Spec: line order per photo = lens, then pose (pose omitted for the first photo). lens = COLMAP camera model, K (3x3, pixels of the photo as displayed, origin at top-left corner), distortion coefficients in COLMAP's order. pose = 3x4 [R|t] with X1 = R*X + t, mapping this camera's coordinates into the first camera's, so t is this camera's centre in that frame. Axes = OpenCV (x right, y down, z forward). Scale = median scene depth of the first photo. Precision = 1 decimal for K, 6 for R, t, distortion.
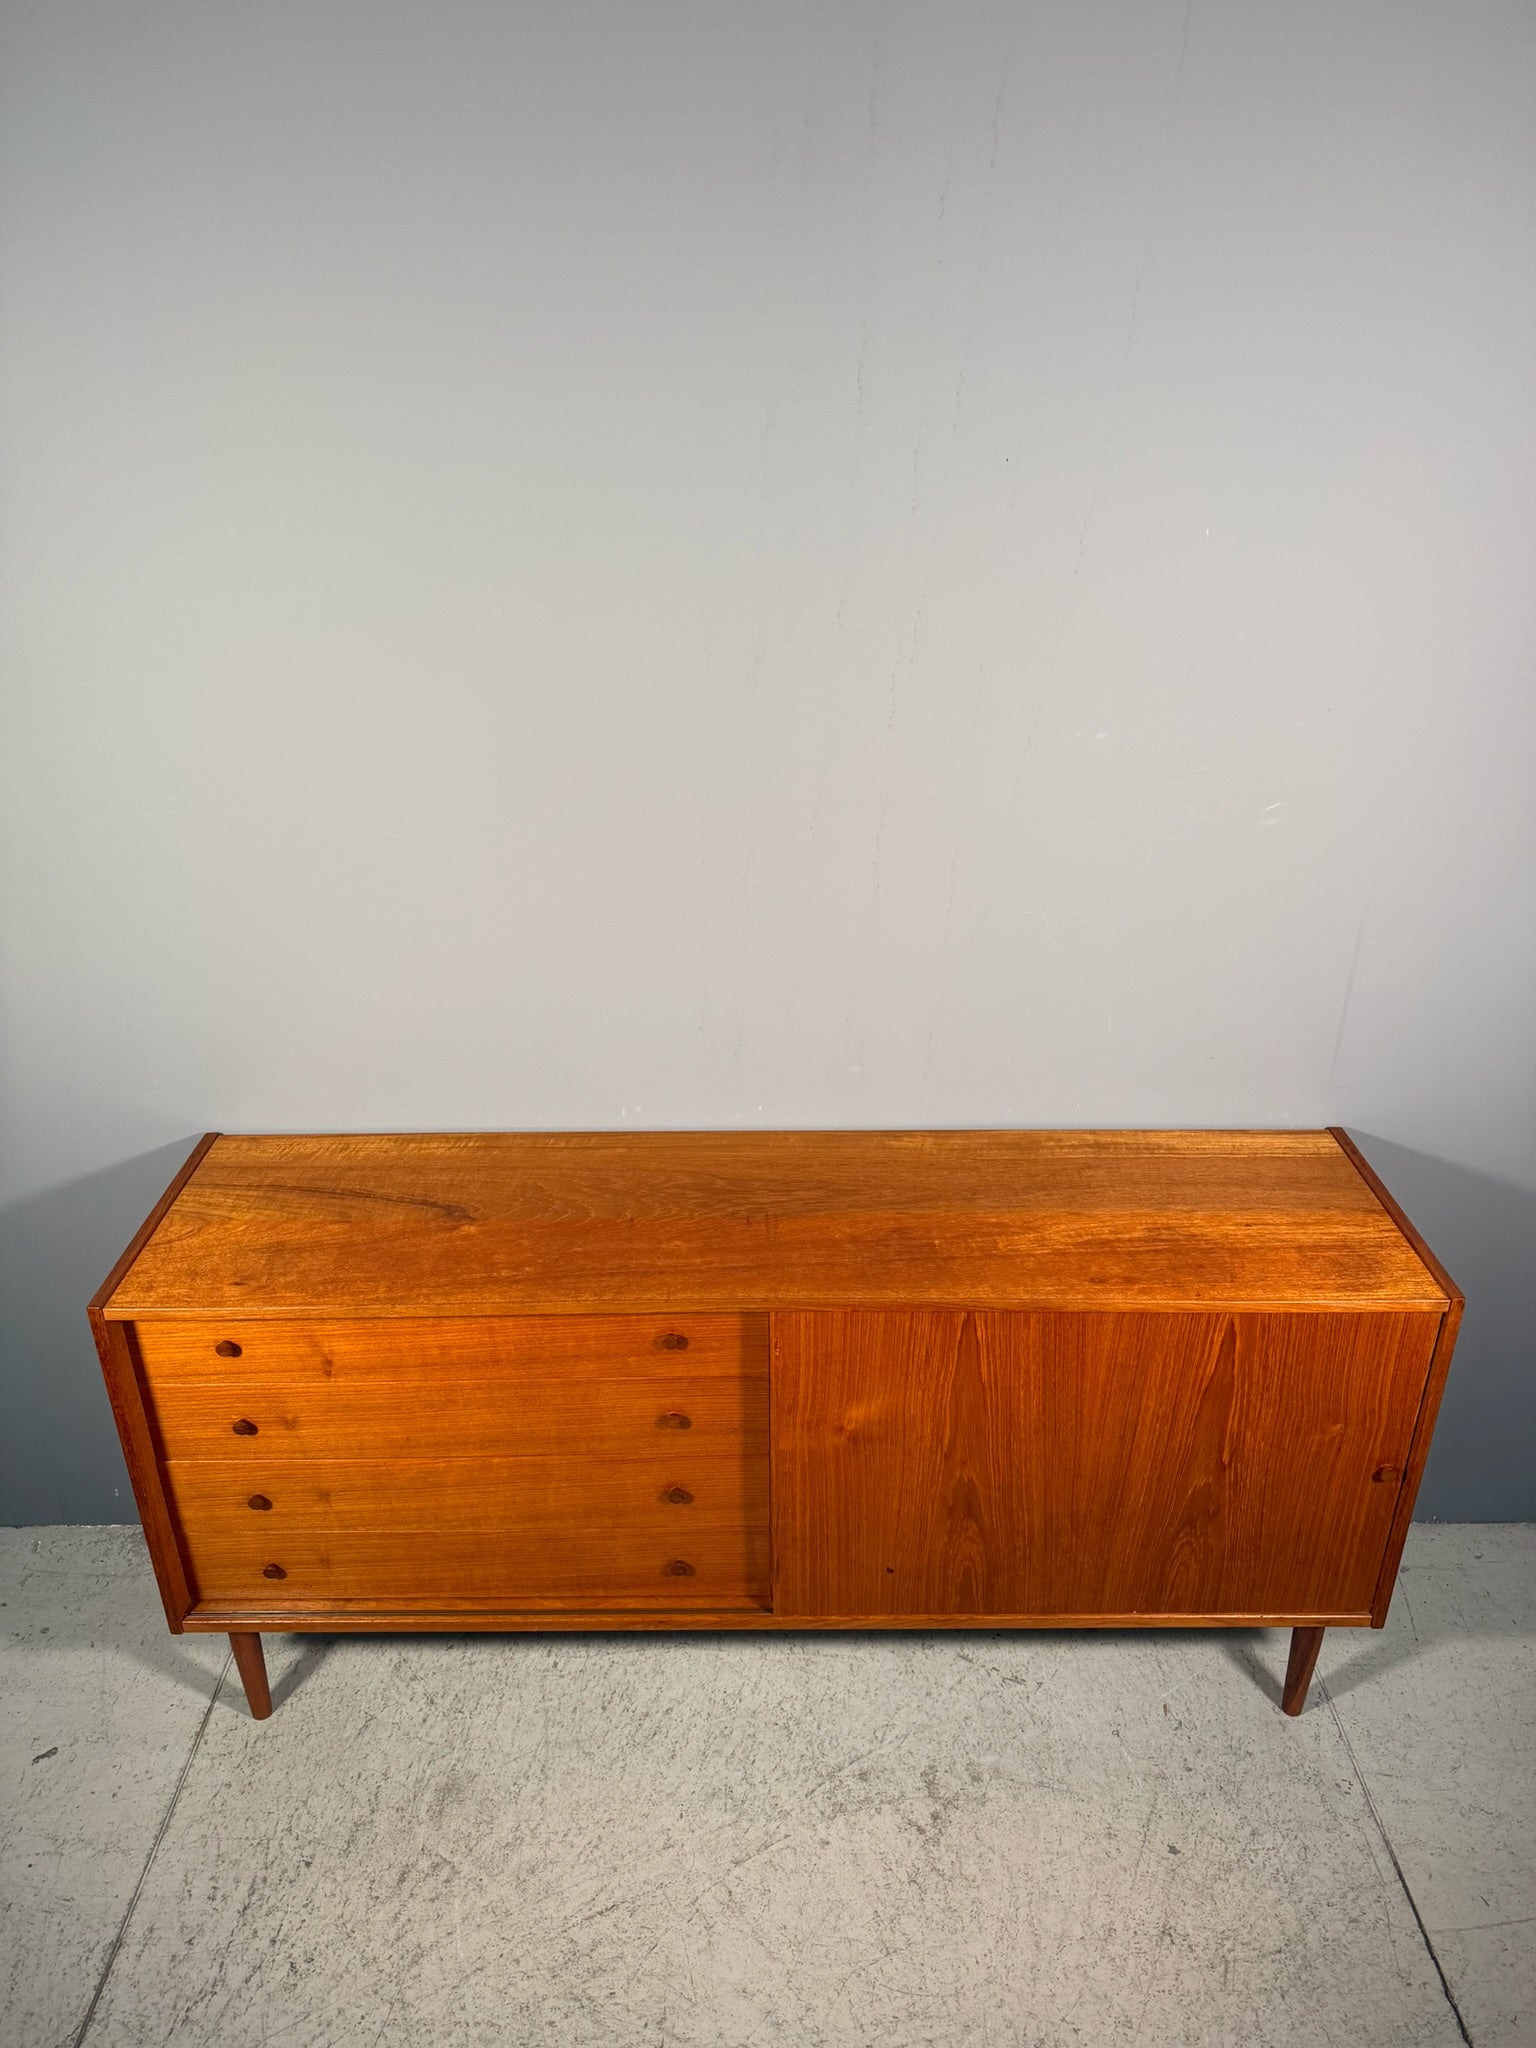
lens RADIAL K [[1456.5, 0, 767.5], [0, 1456.5, 1017.6], [0, 0, 1]] dist [0.043932, -0.061760]
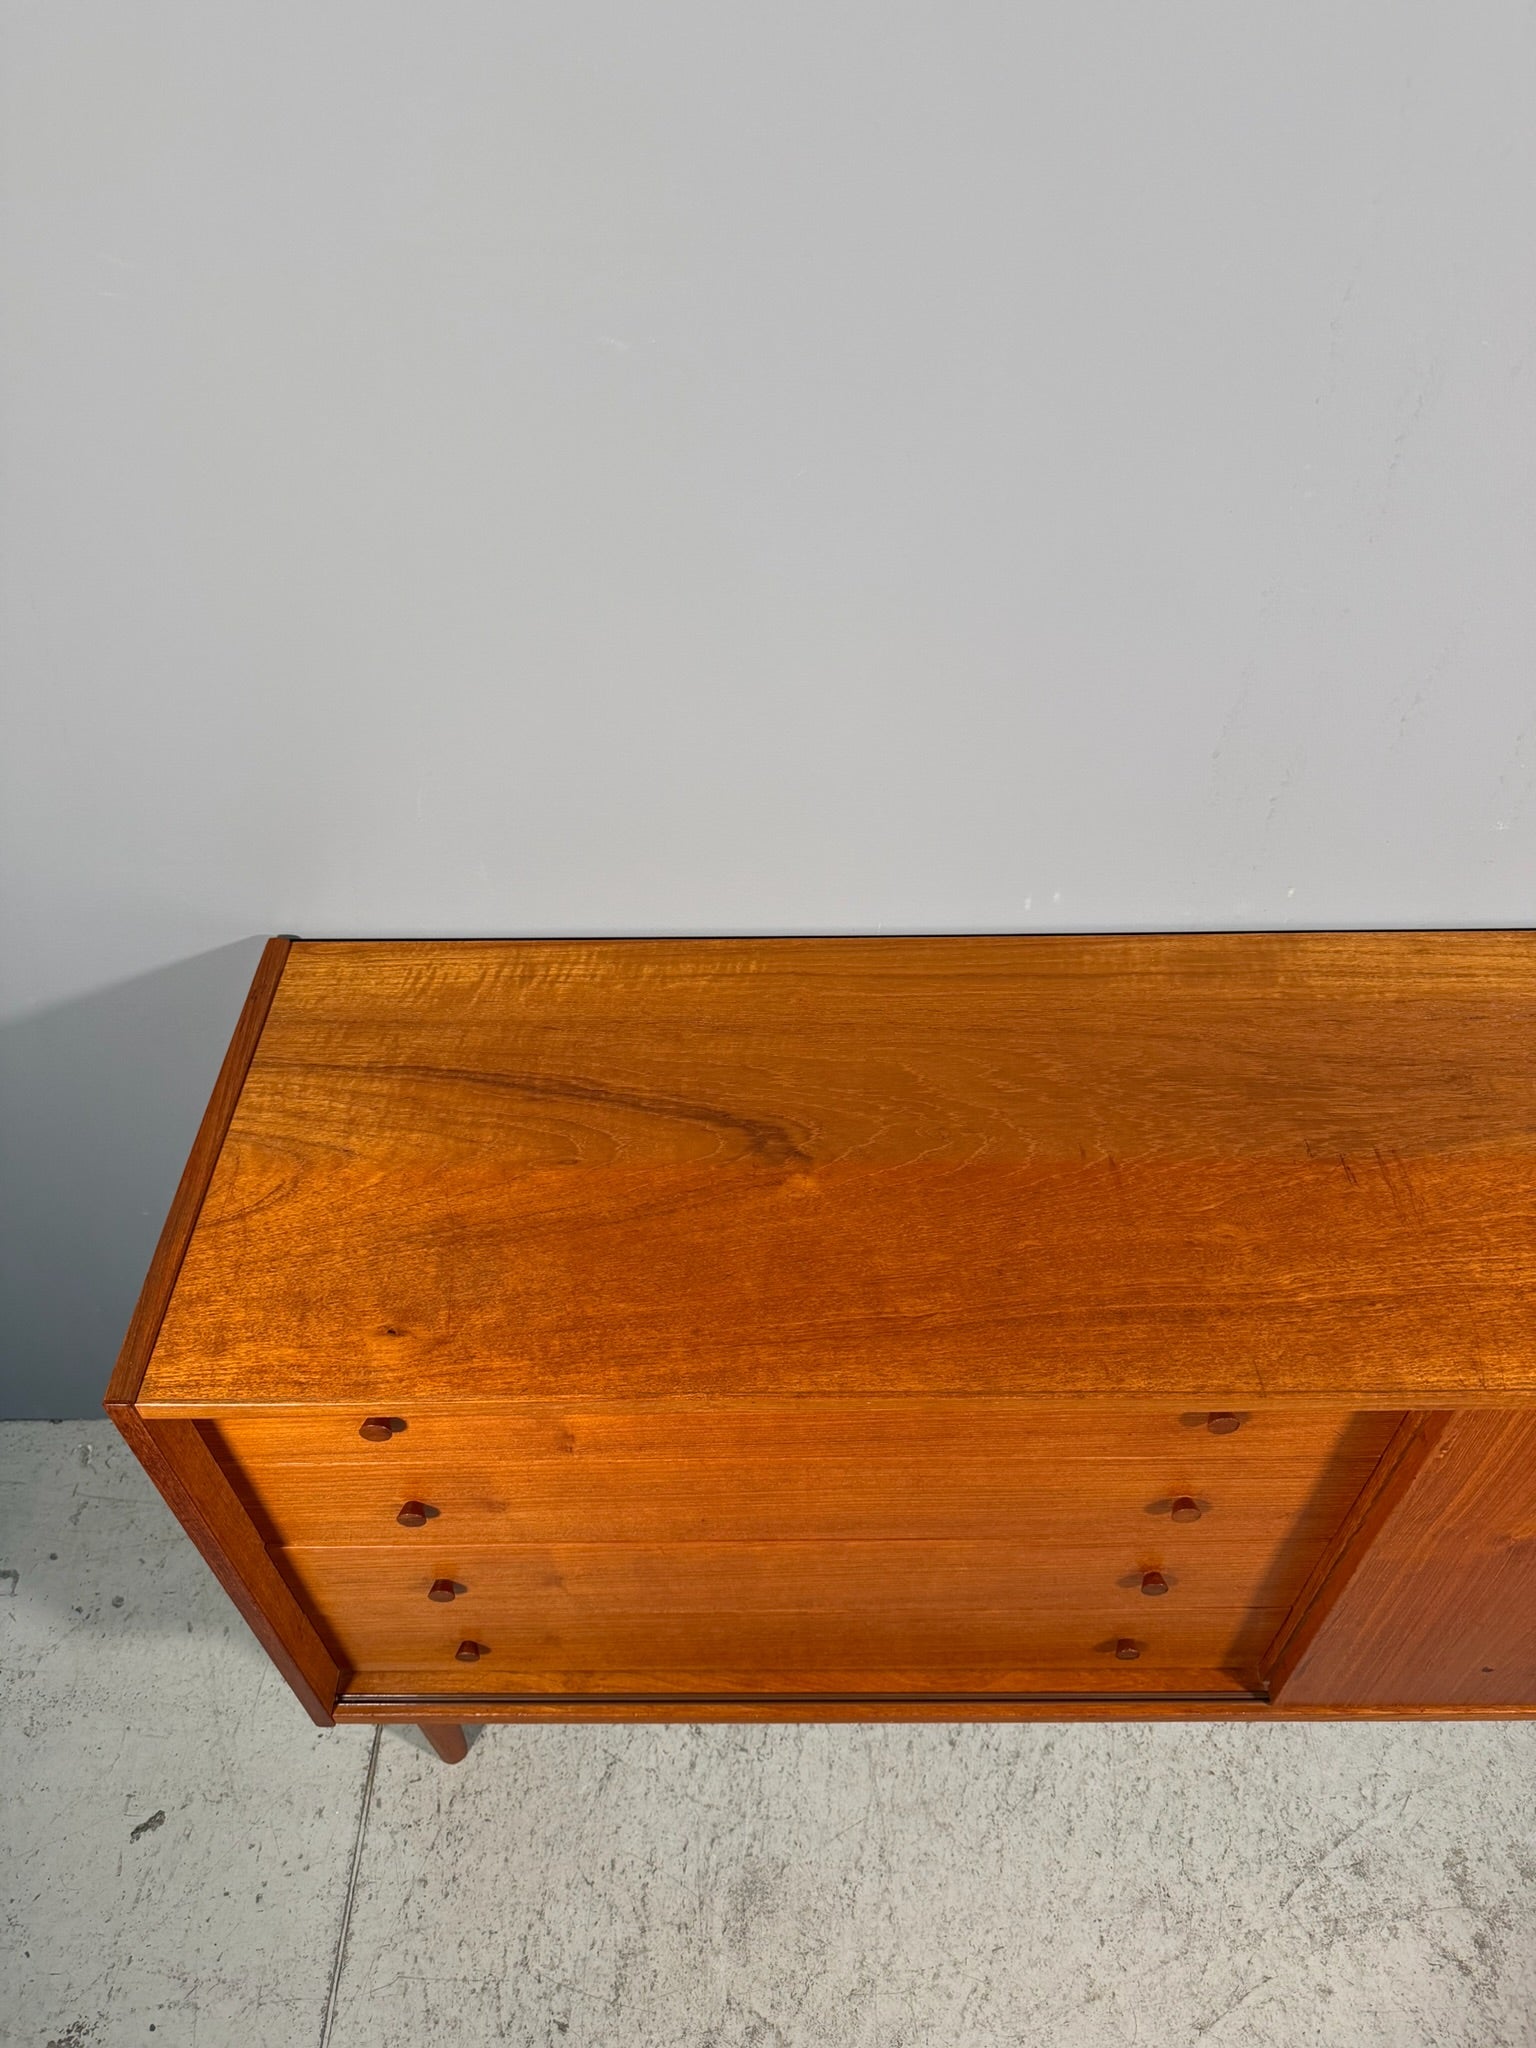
lens RADIAL K [[1455.8, 0, 767.0], [0, 1455.8, 1016.0], [0, 0, 1]] dist [0.078255, -0.112210]
pose [[0.999943, -0.002351, -0.010368, -0.206211], [0.005741, 0.940241, 0.340462, -0.087436], [0.008948, -0.340502, 0.940201, 0.510920]]
